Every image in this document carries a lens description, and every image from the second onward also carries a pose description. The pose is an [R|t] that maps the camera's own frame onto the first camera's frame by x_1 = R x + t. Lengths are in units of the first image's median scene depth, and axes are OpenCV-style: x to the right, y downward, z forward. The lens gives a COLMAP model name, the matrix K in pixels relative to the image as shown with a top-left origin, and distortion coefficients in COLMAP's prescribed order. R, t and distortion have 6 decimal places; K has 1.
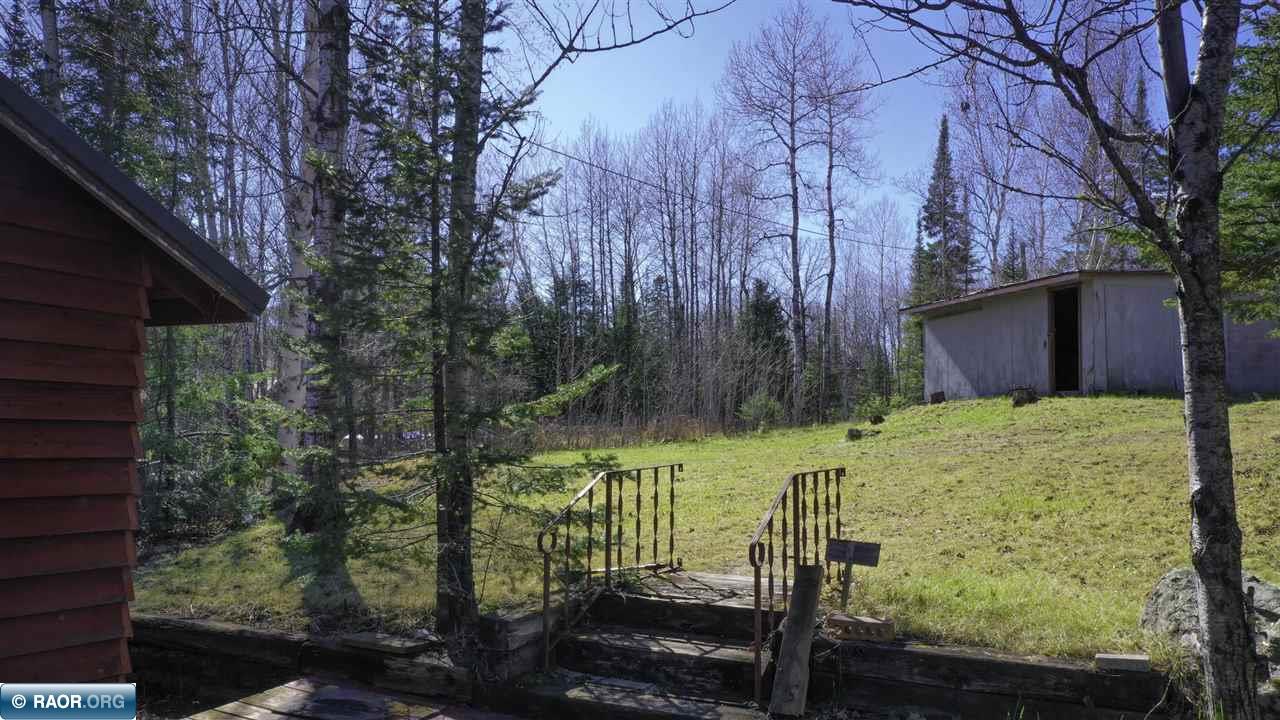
lens RADIAL K [[1074.7, 0, 644.3], [0, 1074.7, 358.0], [0, 0, 1]] dist [-0.022928, -0.000203]
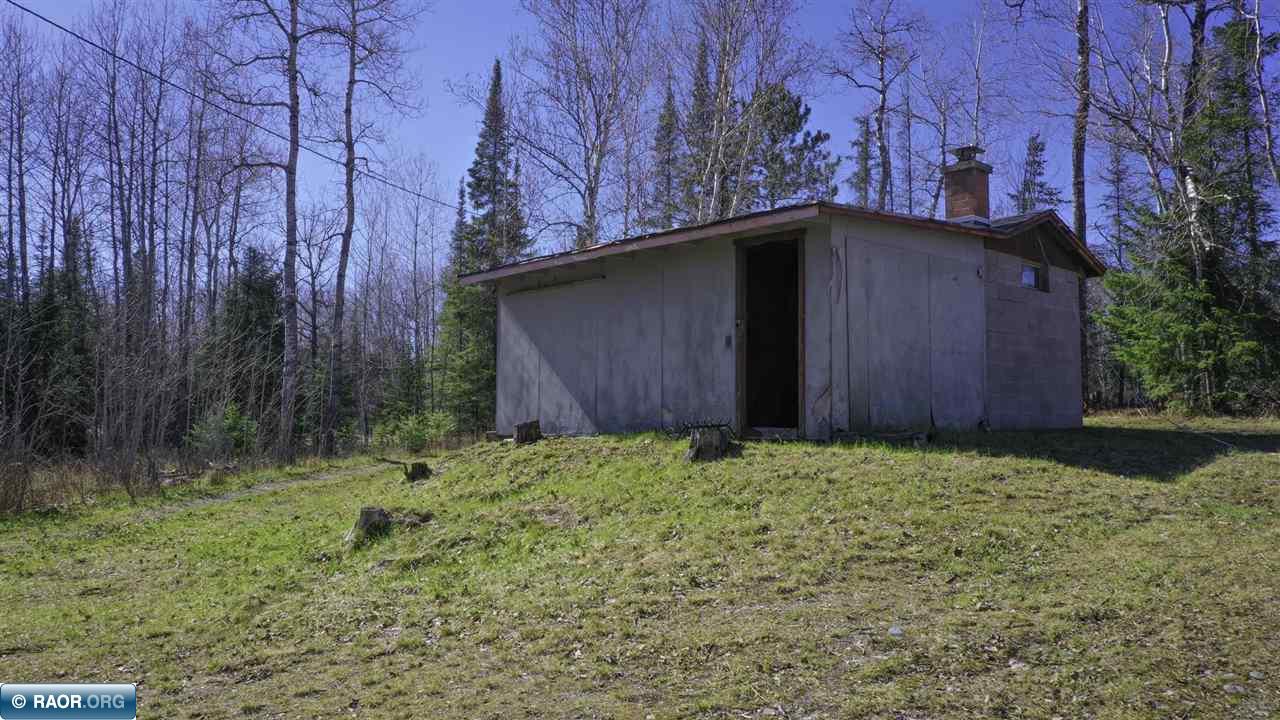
lens RADIAL K [[1074.7, 0, 644.6], [0, 1074.7, 361.1], [0, 0, 1]] dist [-0.022928, -0.000203]
pose [[0.904917, 0.026873, 0.424739, 0.056336], [-0.029106, 0.999576, -0.001230, -0.000503], [-0.424591, -0.011249, 0.905315, 0.292260]]
